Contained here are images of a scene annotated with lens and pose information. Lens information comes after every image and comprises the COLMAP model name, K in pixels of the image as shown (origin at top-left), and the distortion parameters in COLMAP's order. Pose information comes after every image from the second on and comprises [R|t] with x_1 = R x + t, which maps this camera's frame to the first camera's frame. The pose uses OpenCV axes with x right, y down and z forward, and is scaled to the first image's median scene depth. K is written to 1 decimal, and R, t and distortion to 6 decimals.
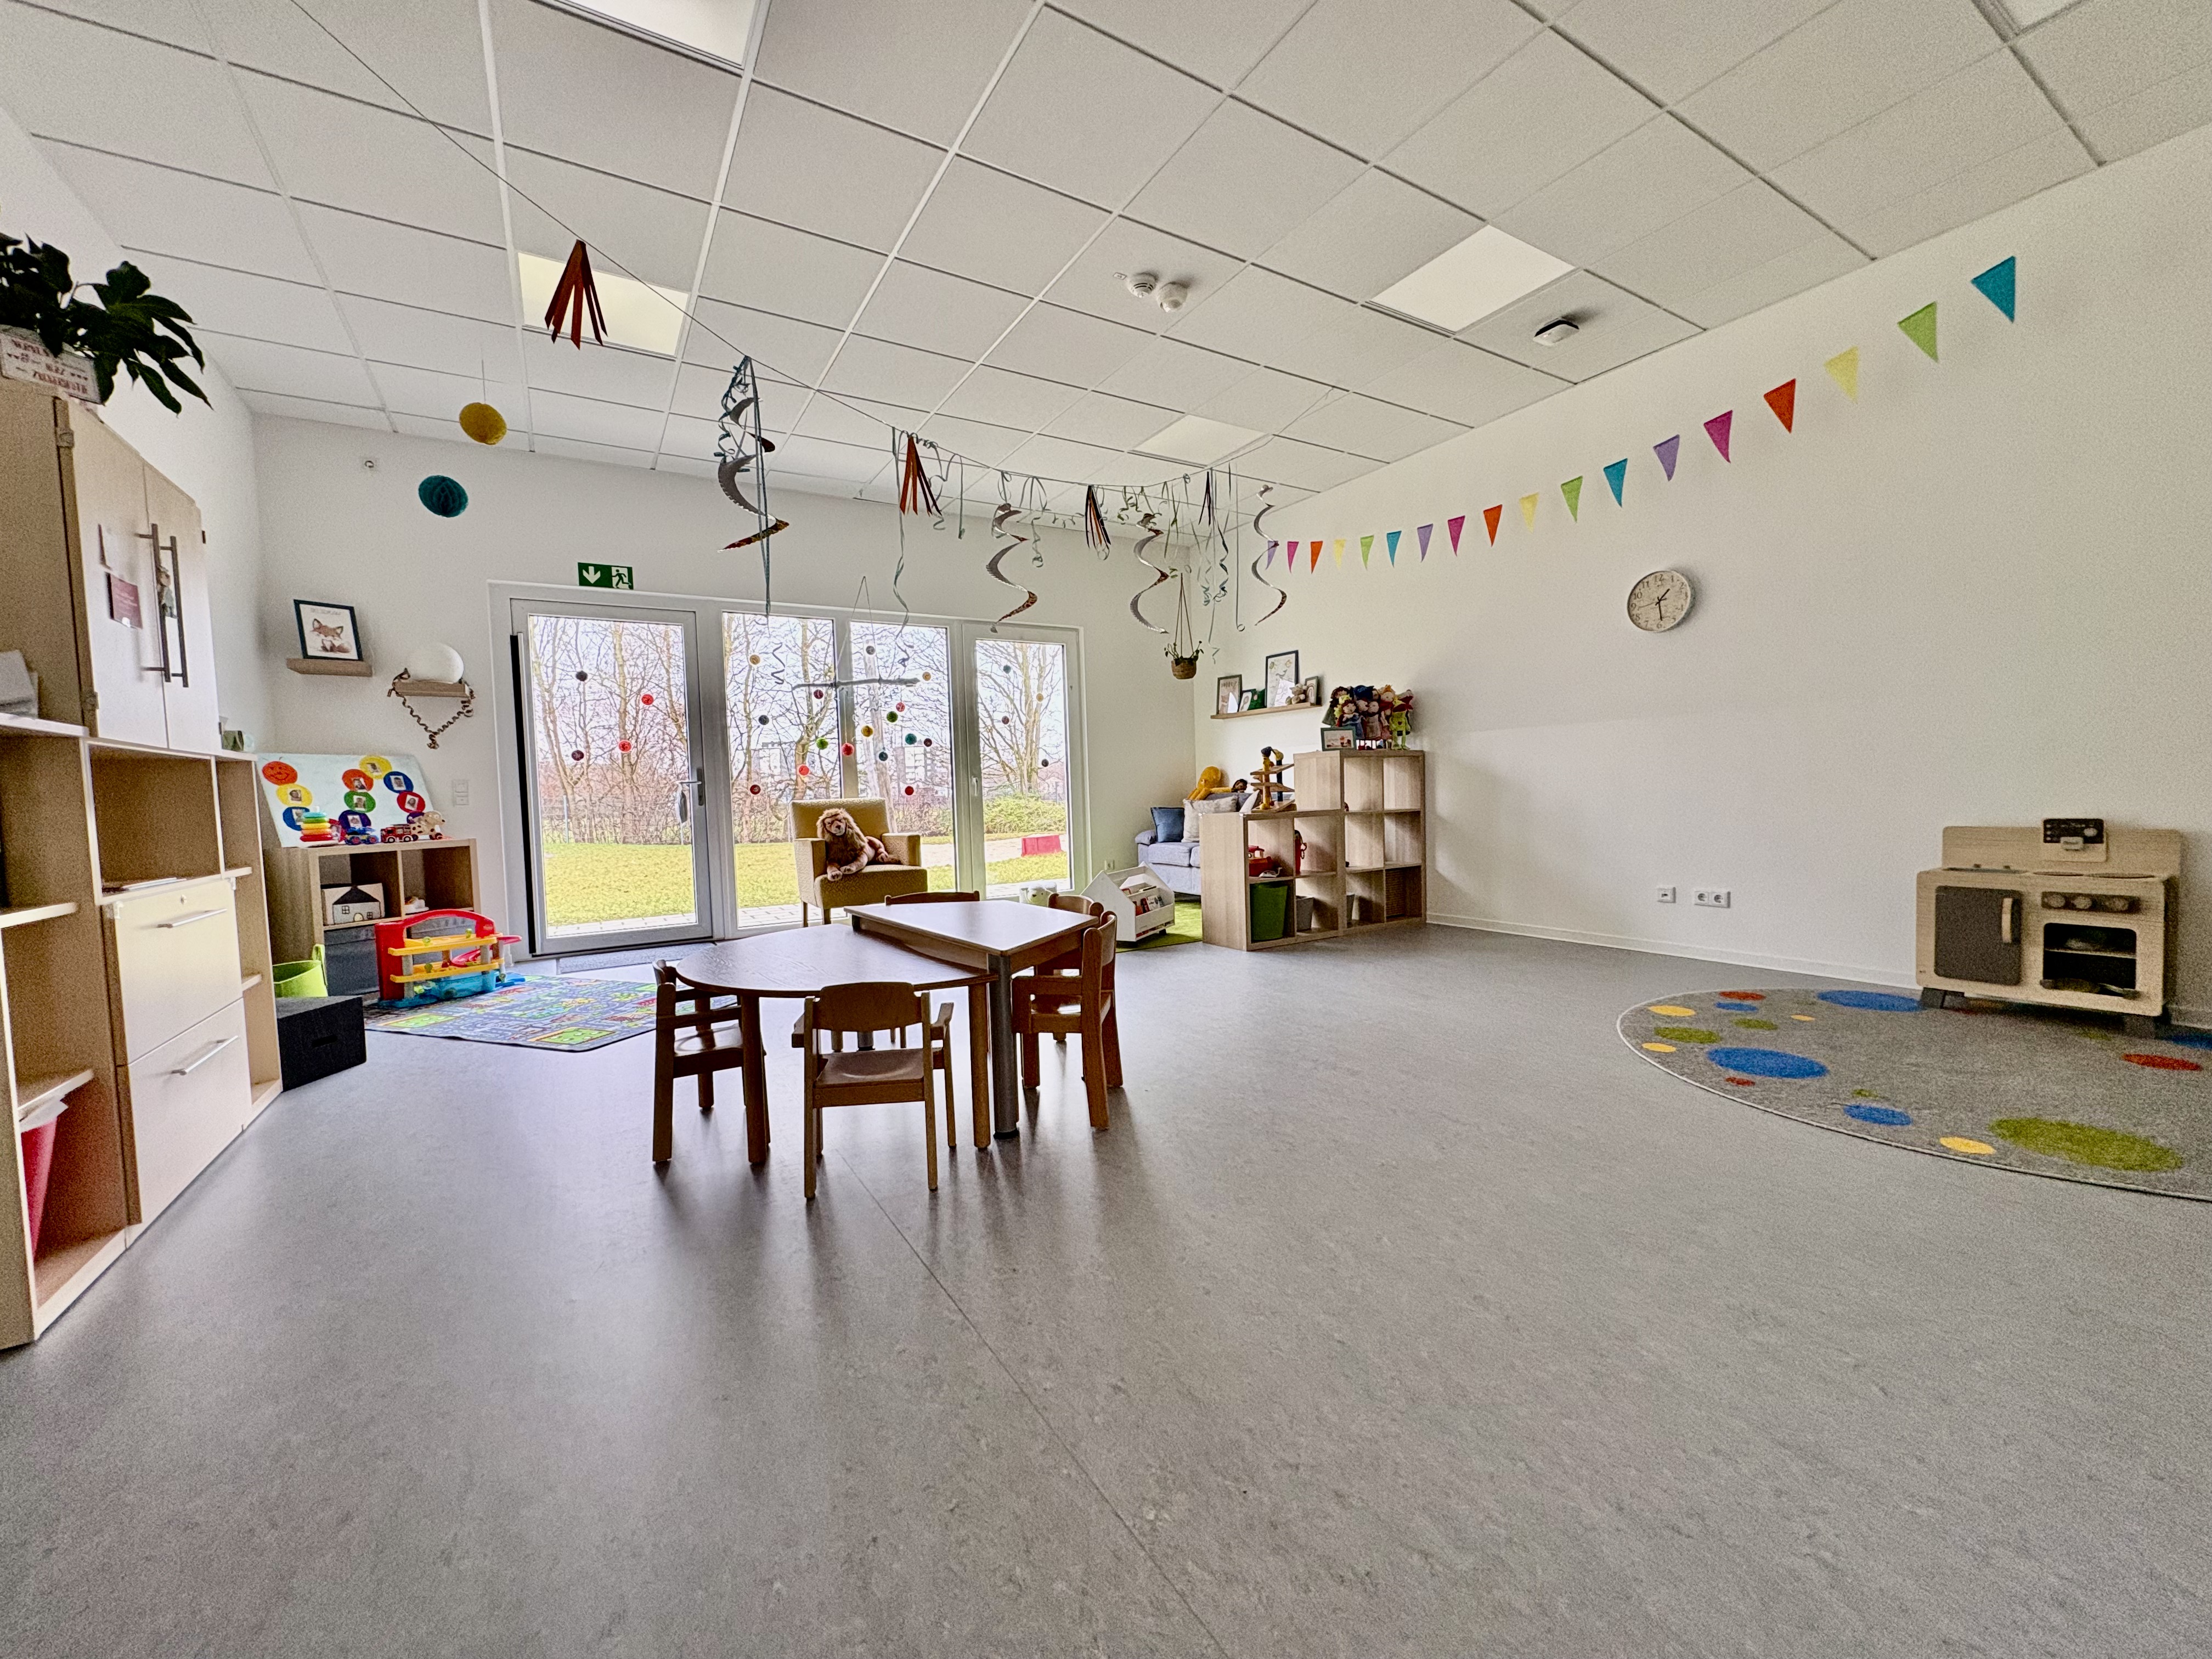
lens RADIAL K [[875.6, 0, 1115.8], [0, 875.6, 828.0], [0, 0, 1]] dist [0.000567, 0.000128]
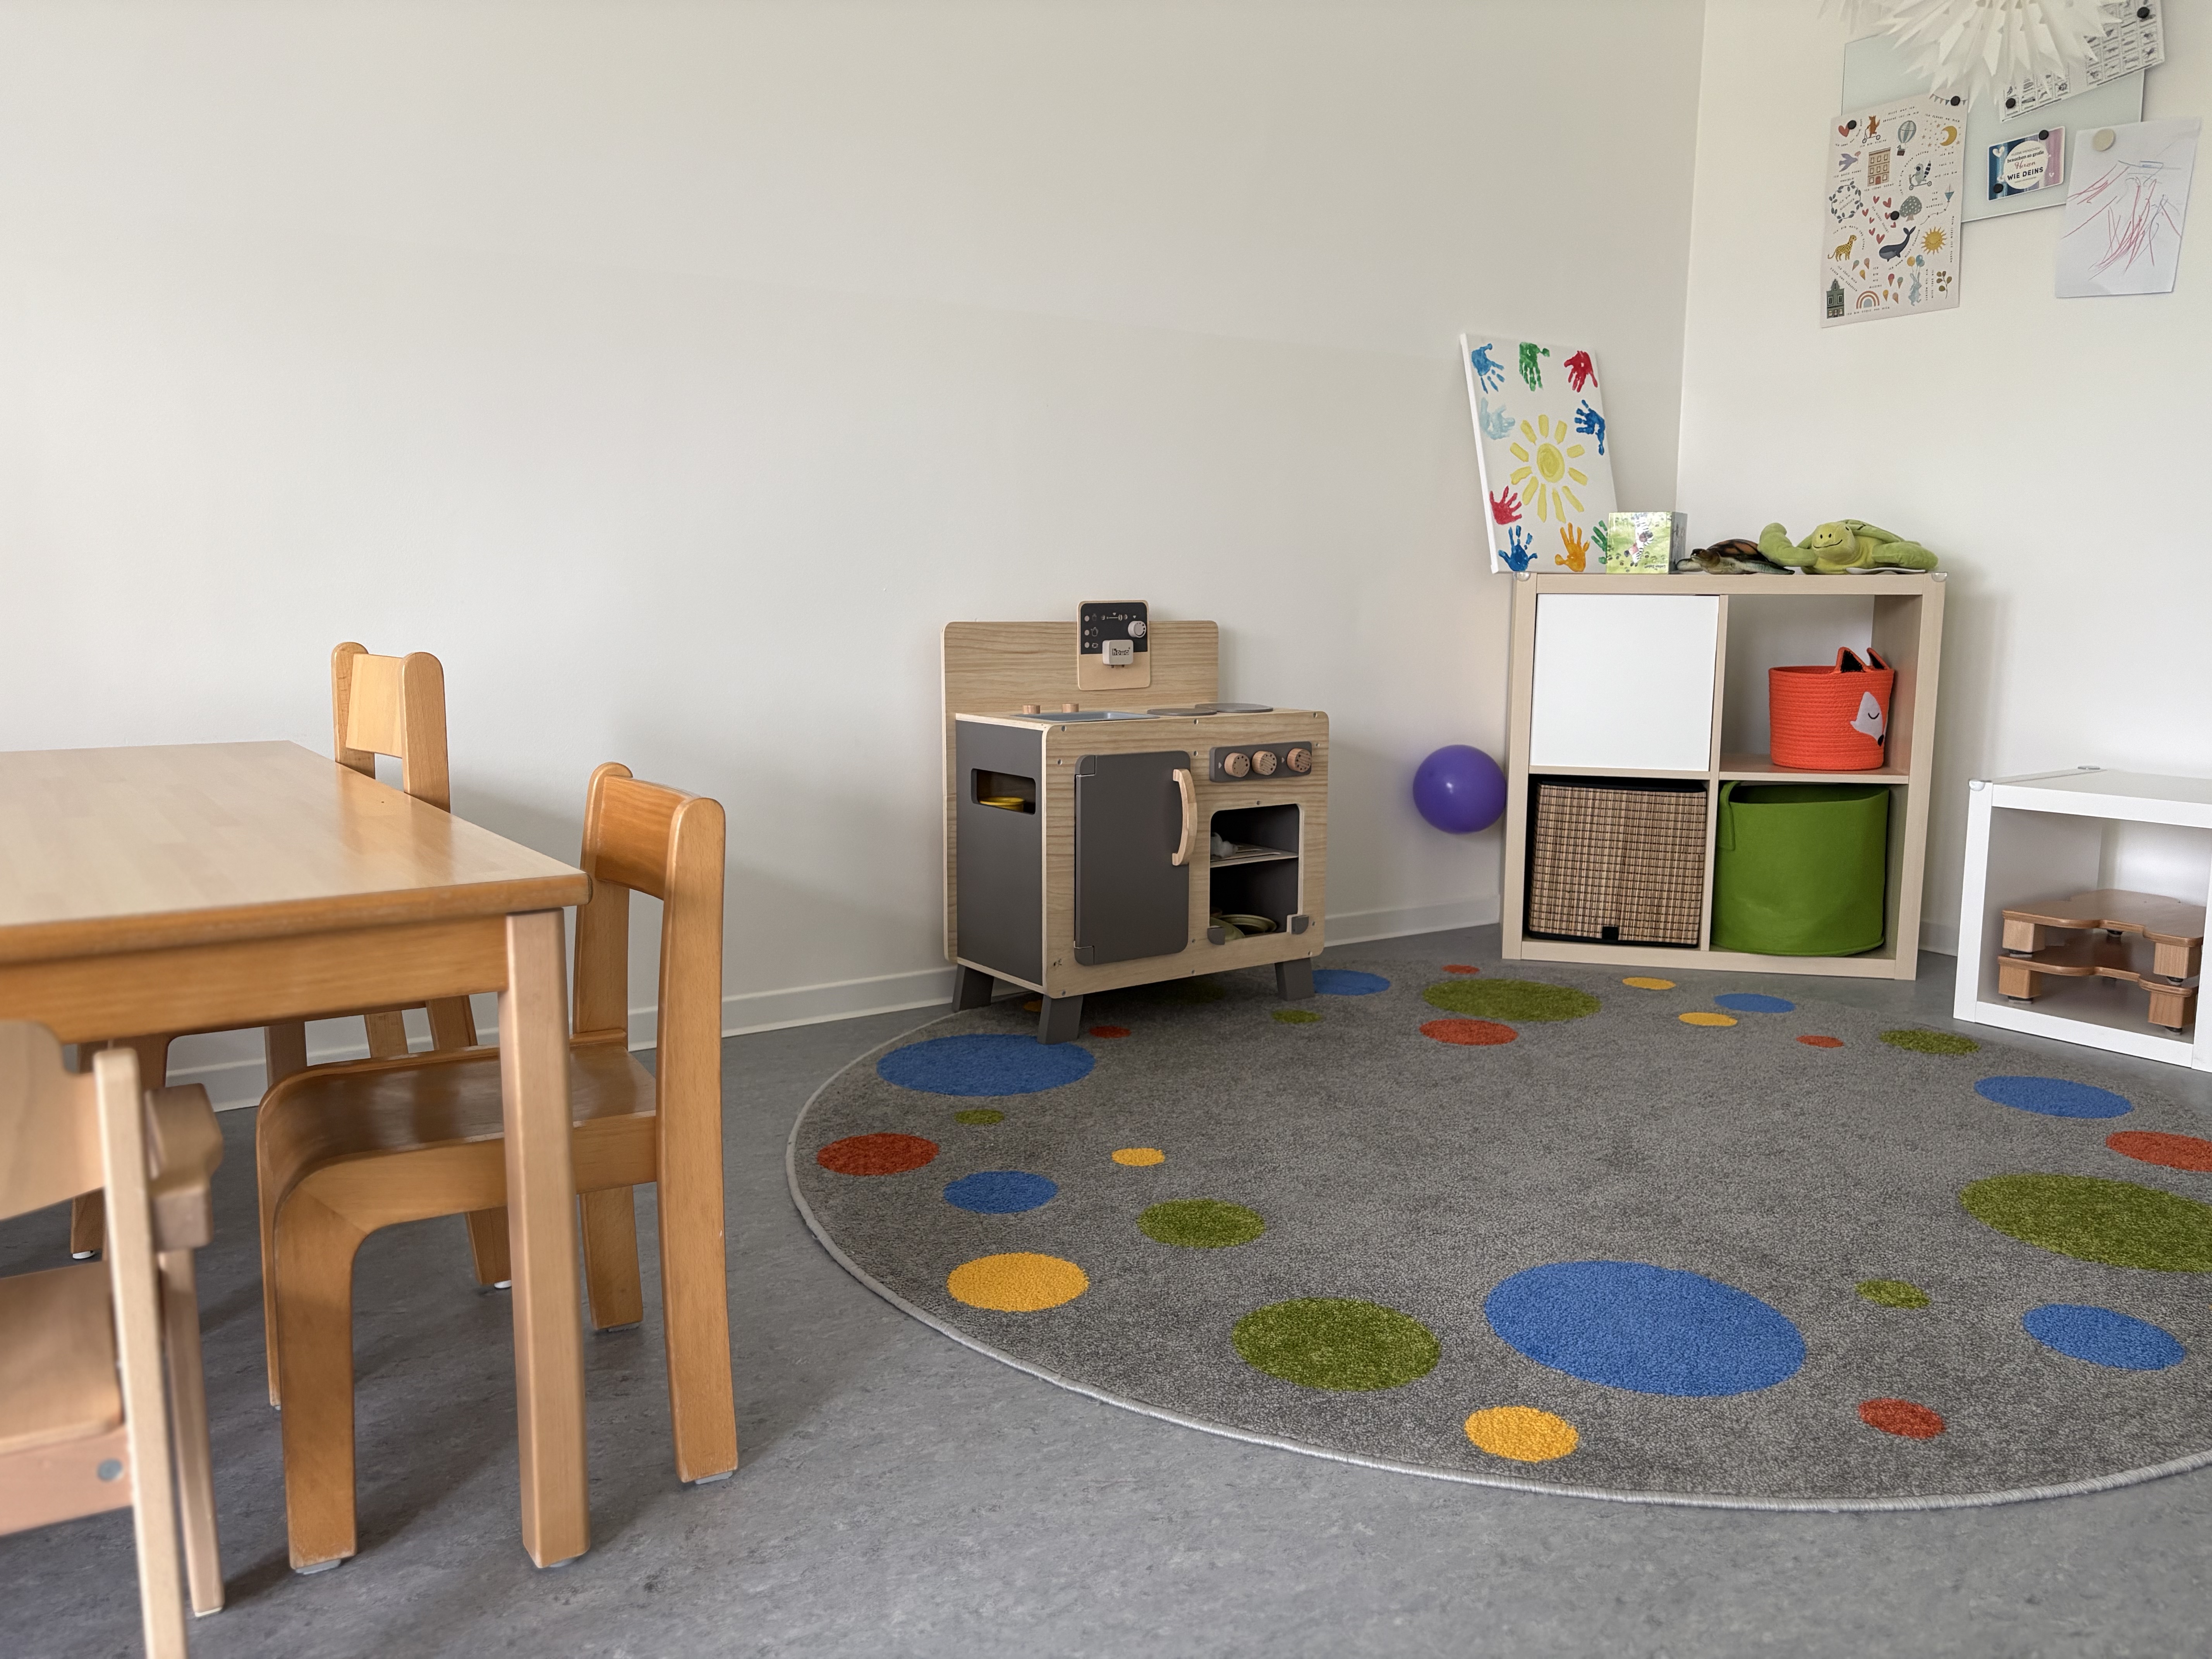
lens RADIAL K [[1666.9, 0, 1105.8], [0, 1666.9, 829.3], [0, 0, 1]] dist [0.000113, -0.000257]
pose [[0.026095, -0.112113, 0.993353, 0.129645], [0.046146, 0.992767, 0.110835, 0.011993], [-0.998594, 0.042947, 0.031080, 0.965457]]
